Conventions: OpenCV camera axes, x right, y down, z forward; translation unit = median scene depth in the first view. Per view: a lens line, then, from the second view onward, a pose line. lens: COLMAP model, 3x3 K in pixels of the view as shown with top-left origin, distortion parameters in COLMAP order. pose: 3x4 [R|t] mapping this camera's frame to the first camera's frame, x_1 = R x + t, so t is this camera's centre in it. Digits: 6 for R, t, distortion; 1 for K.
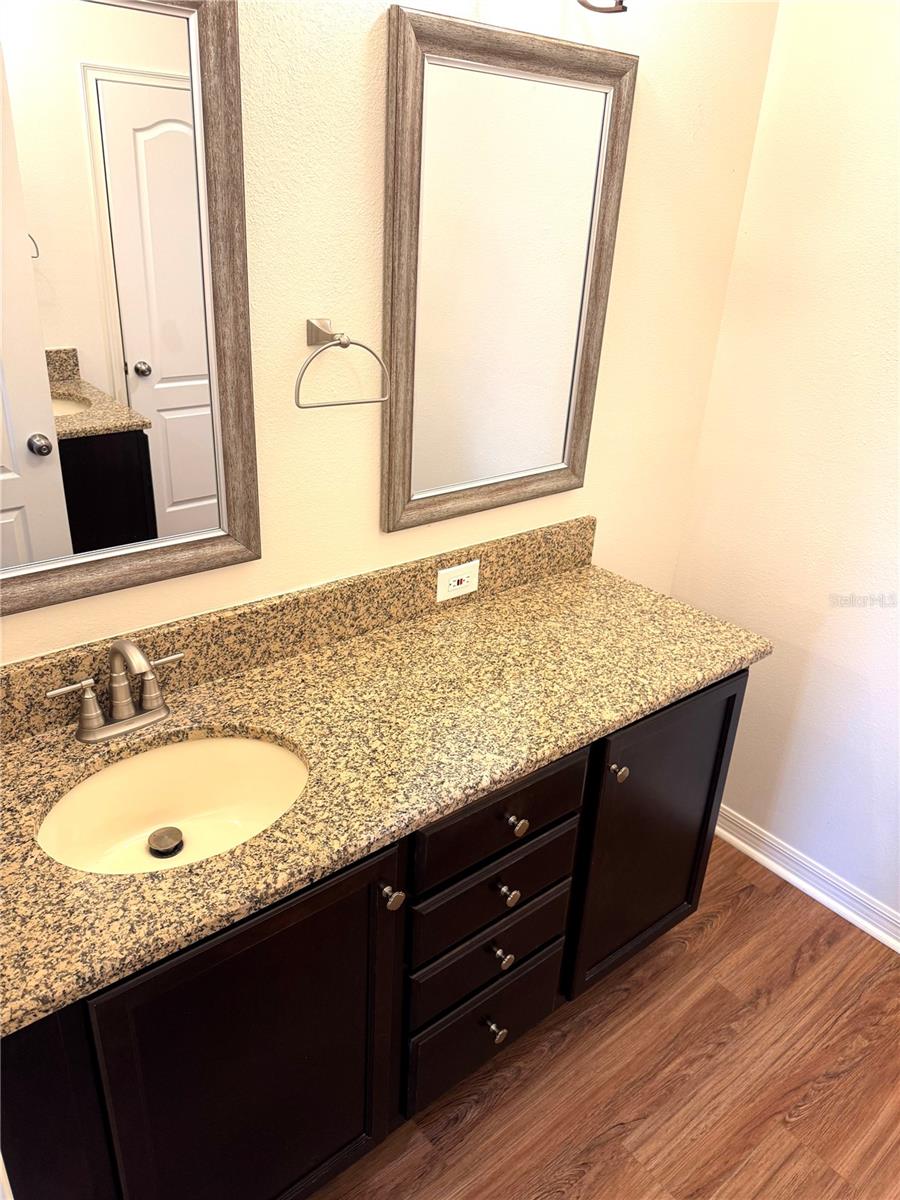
lens RADIAL K [[839.0, 0, 448.2], [0, 839.0, 598.7], [0, 0, 1]] dist [0.073739, -0.089703]
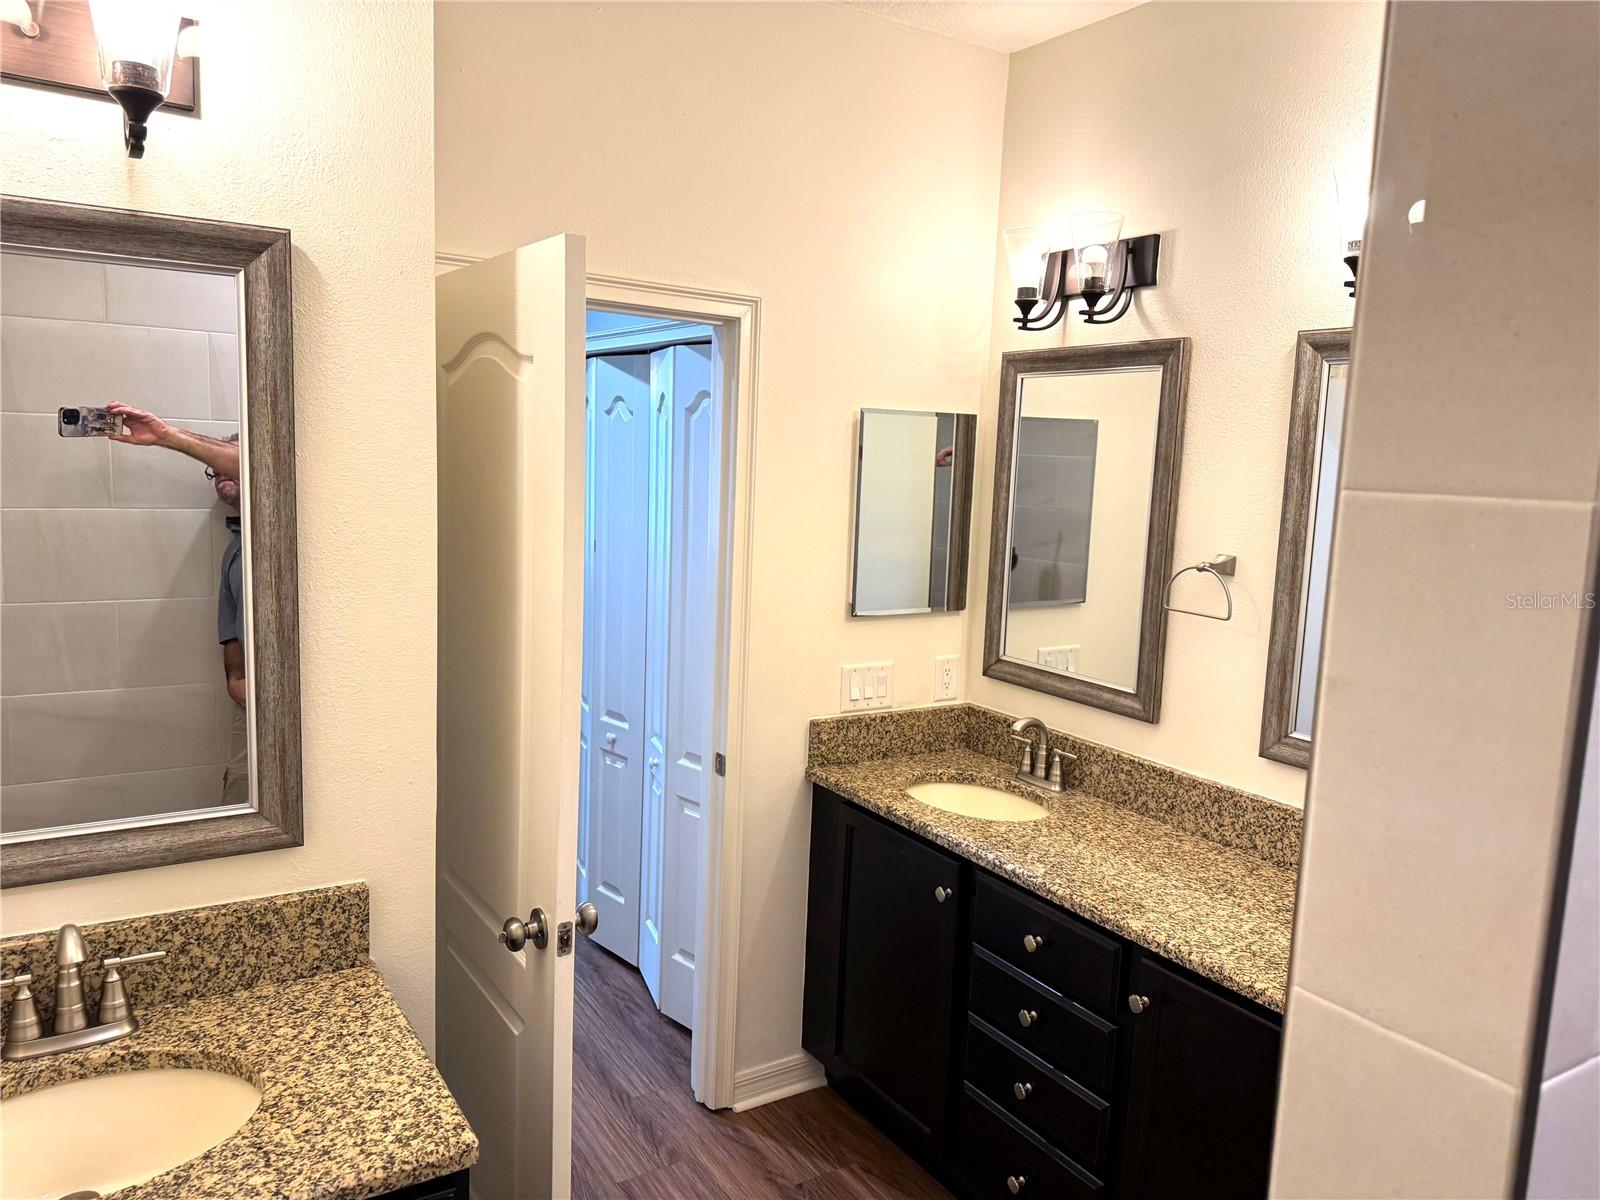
lens RADIAL K [[1118.7, 0, 797.9], [0, 1118.7, 600.2], [0, 0, 1]] dist [0.073739, -0.089703]
pose [[-0.120451, 0.073777, -0.989974, 1.435426], [-0.465267, 0.876730, 0.121947, -0.161111], [0.876937, 0.475291, -0.071277, 0.534691]]
